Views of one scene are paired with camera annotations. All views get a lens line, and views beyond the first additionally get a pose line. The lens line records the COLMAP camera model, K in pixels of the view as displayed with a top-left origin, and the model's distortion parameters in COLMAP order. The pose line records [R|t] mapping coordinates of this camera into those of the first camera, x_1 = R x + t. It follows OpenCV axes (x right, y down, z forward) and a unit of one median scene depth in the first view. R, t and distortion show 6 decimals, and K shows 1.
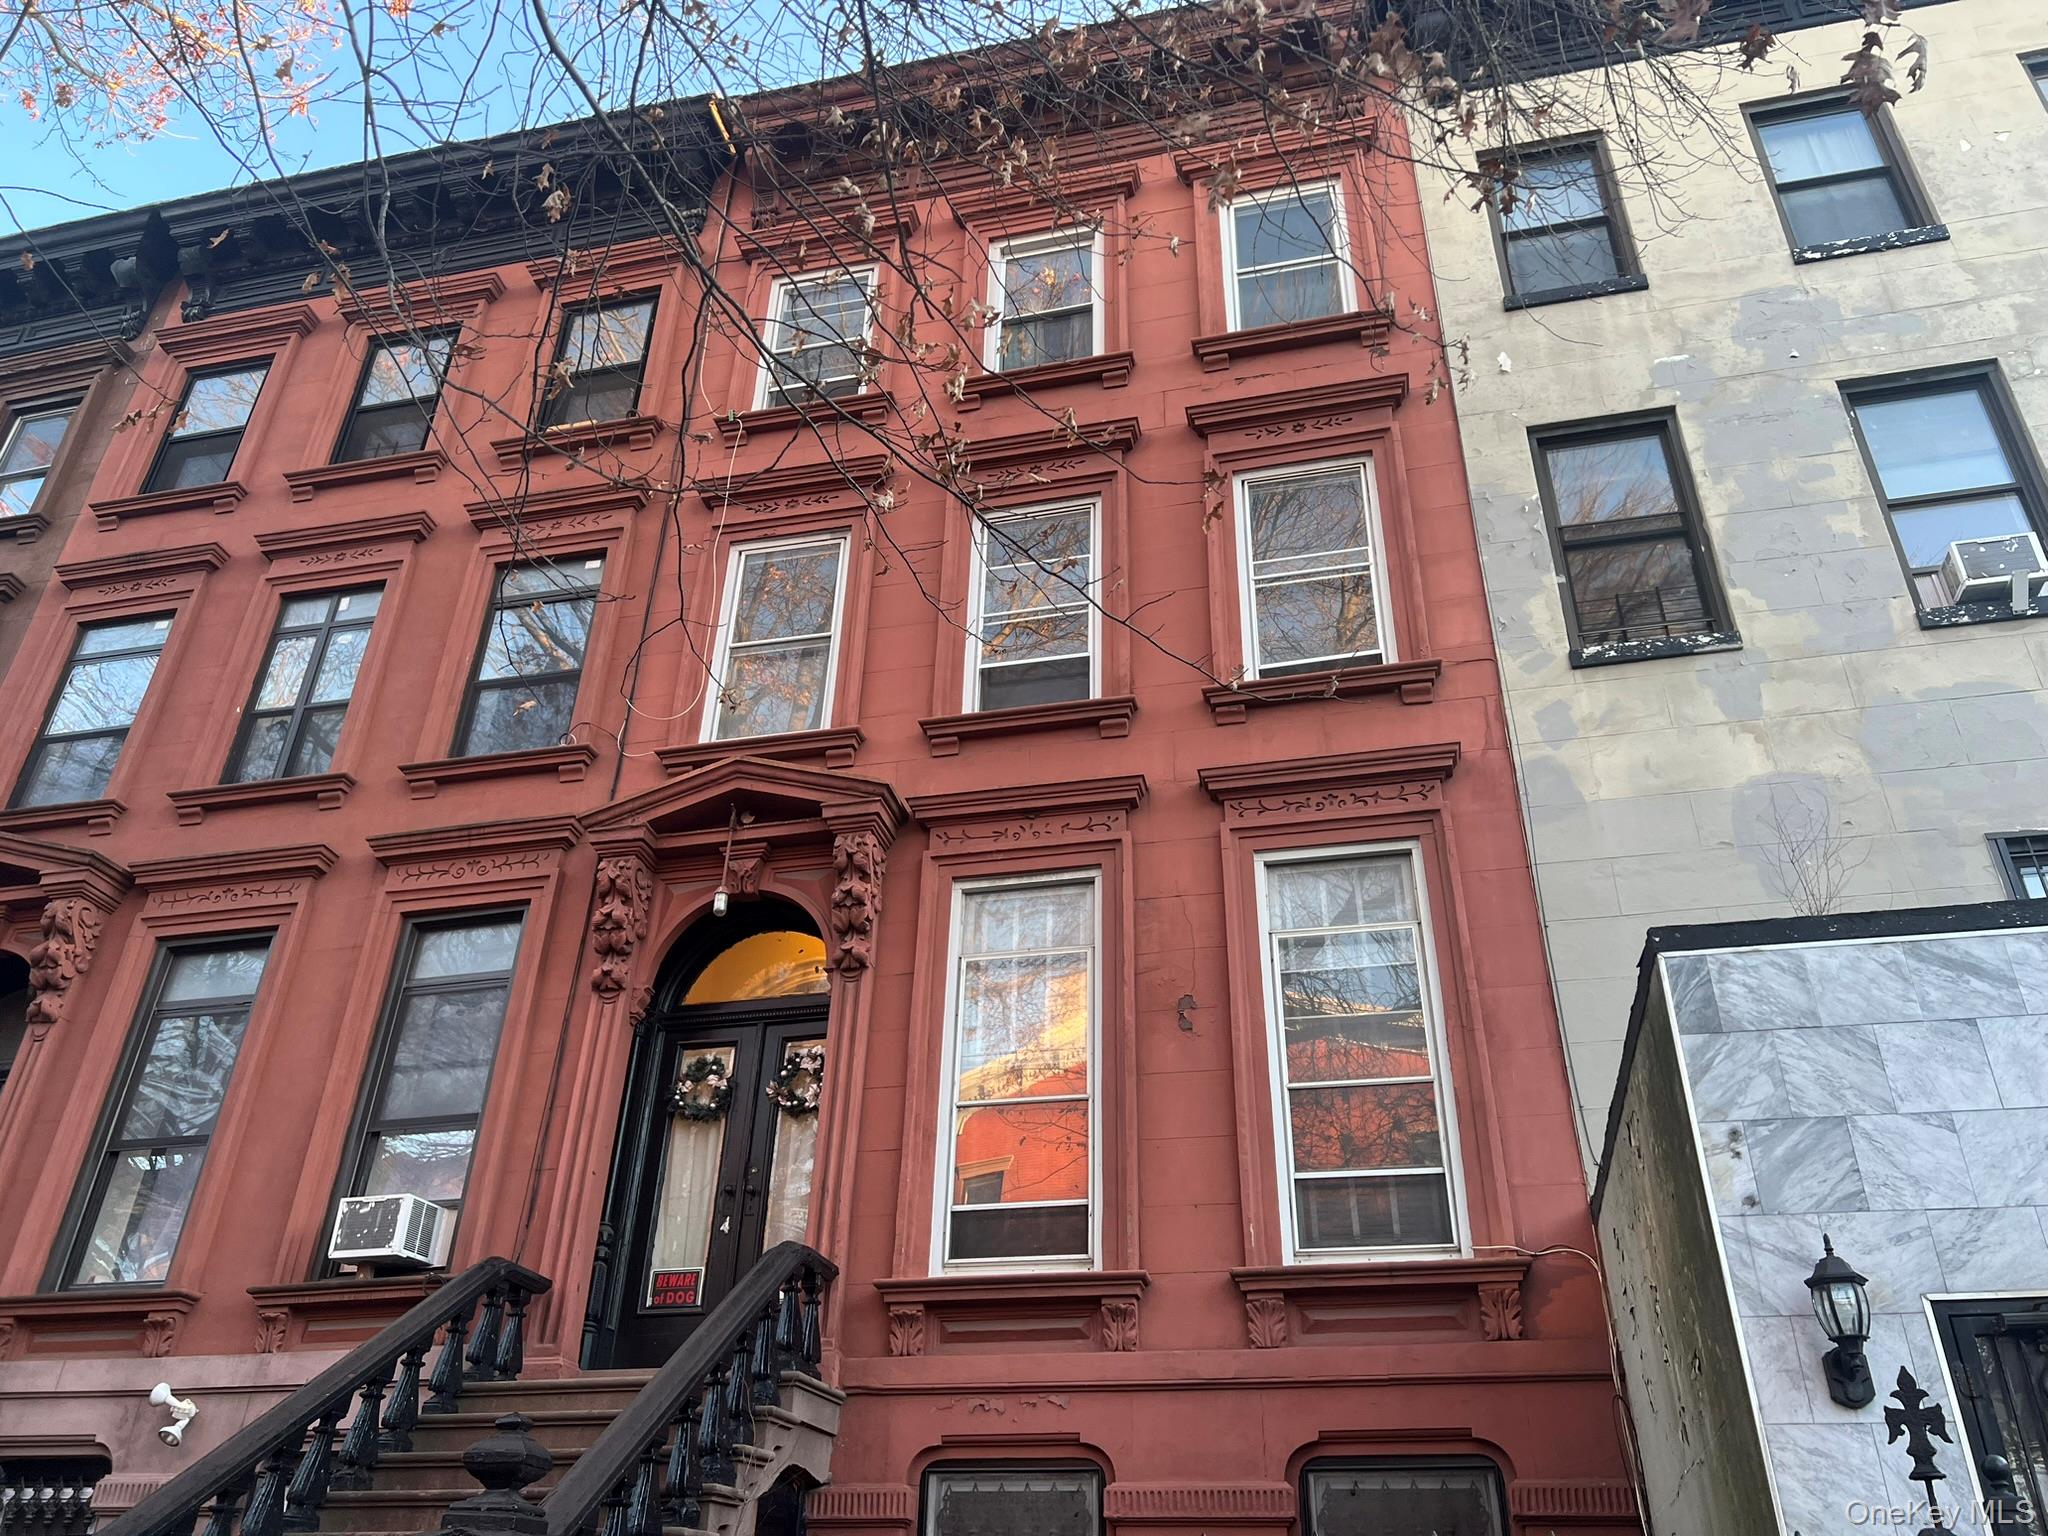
lens RADIAL K [[1536.7, 0, 1030.4], [0, 1536.7, 759.5], [0, 0, 1]] dist [0.040684, -0.030953]
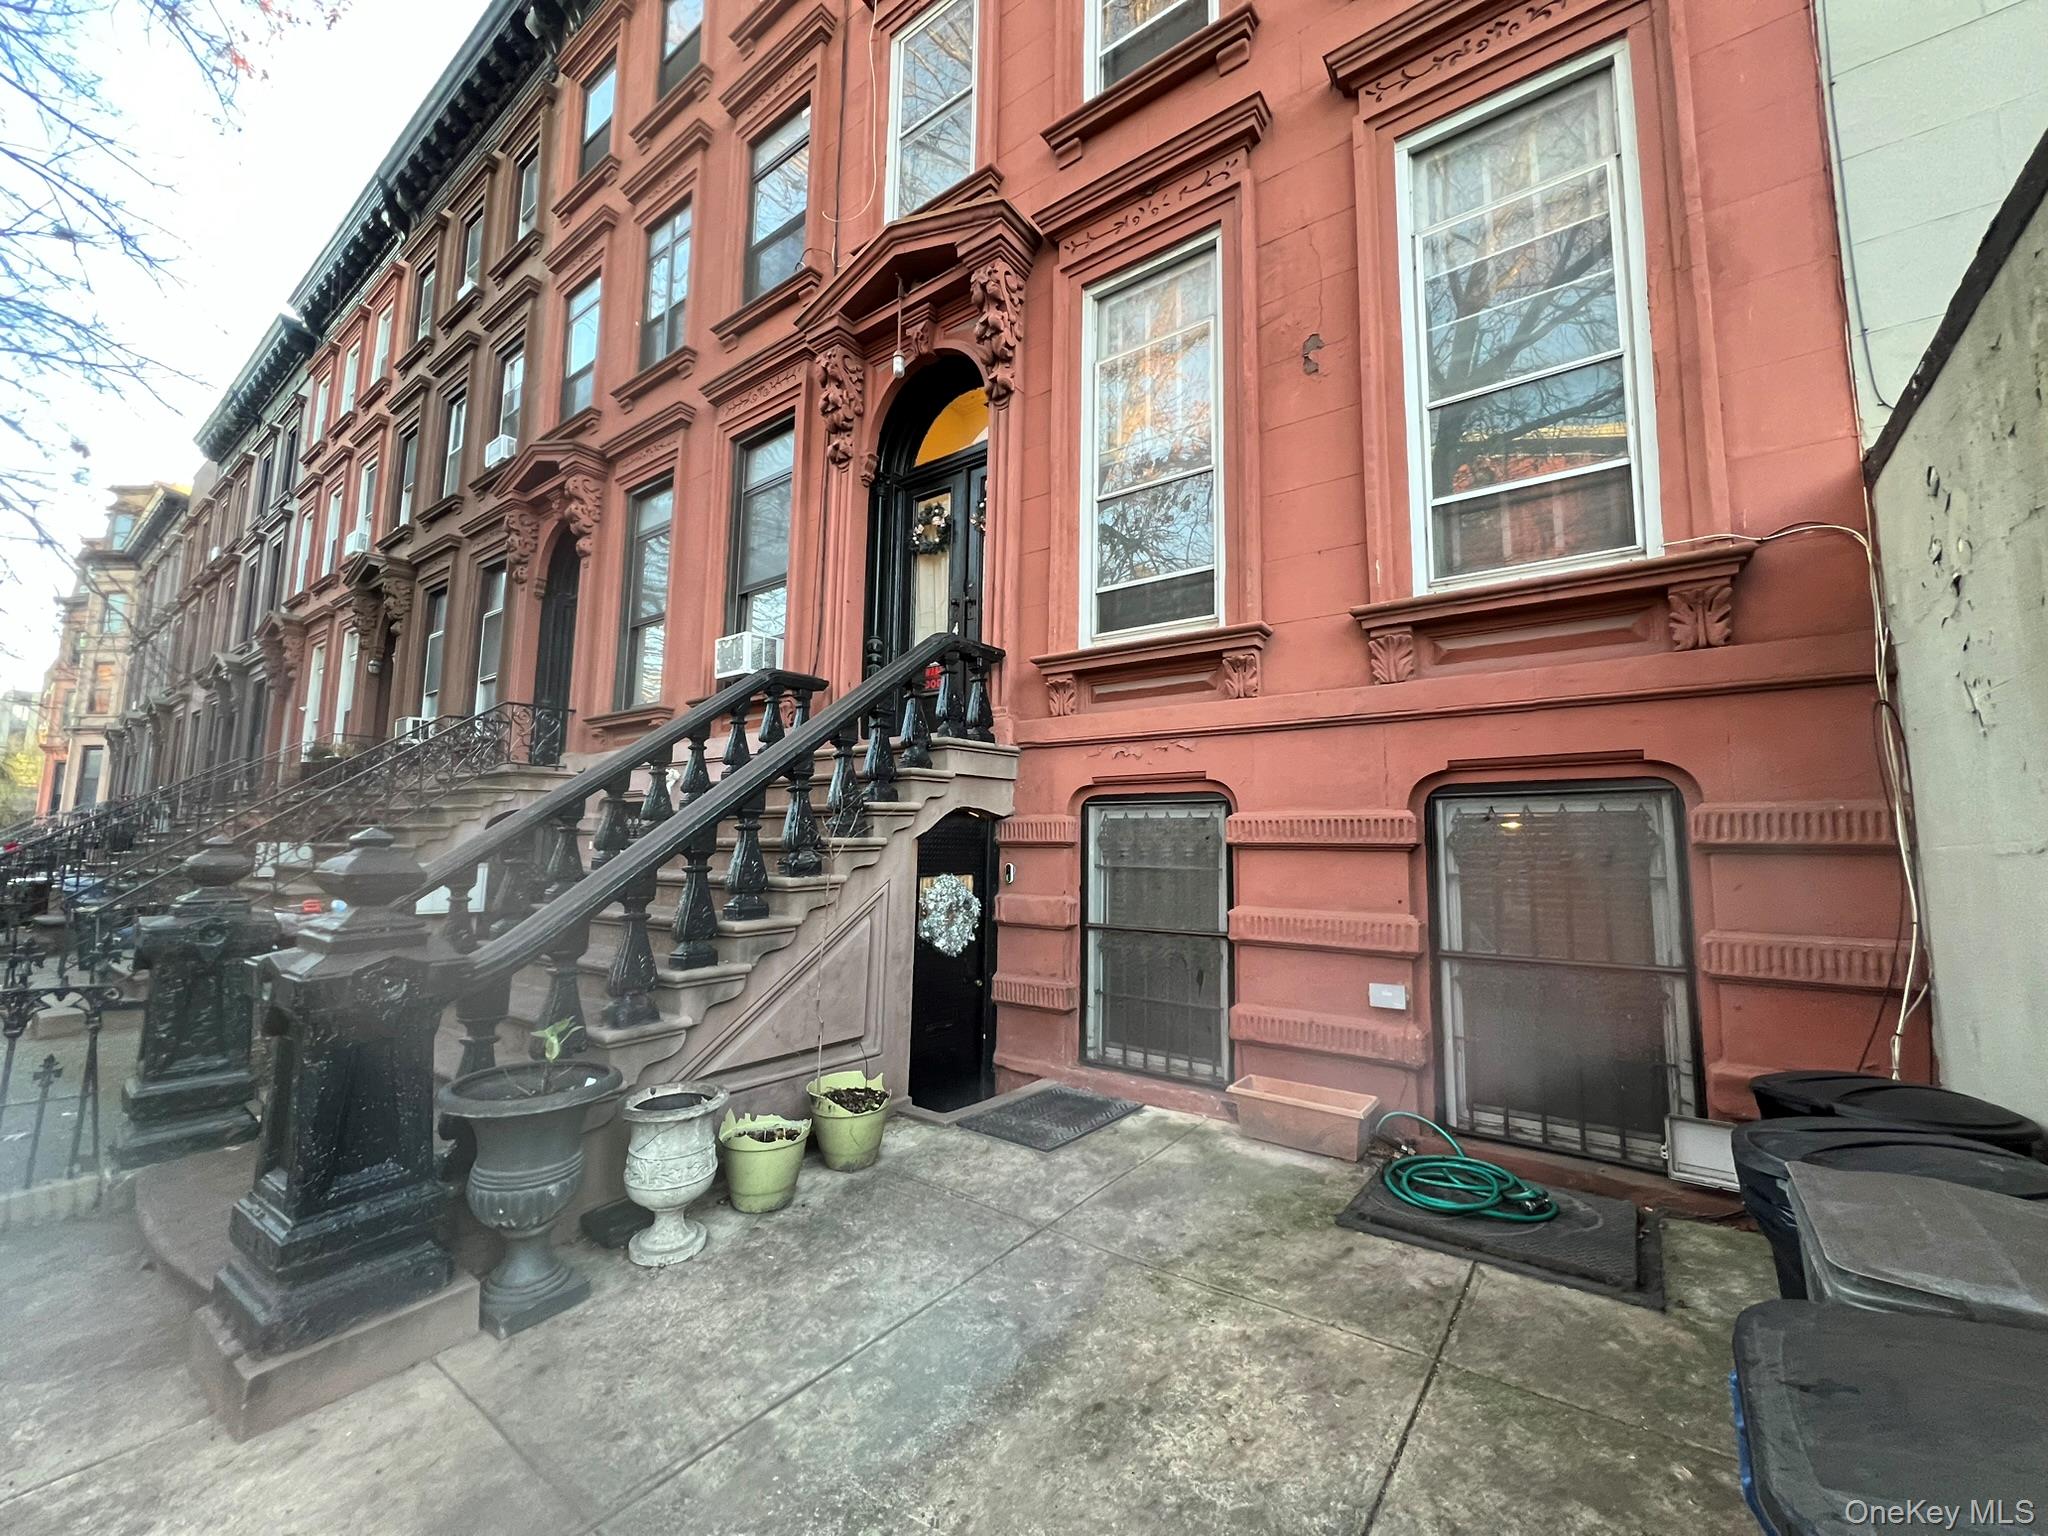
lens RADIAL K [[822.8, 0, 1018.8], [0, 822.8, 754.3], [0, 0, 1]] dist [-0.002228, -0.000023]
pose [[0.910908, -0.052932, -0.409201, 0.139647], [0.219322, 0.902144, 0.371528, 0.170295], [0.349493, -0.428175, 0.833379, 0.448739]]
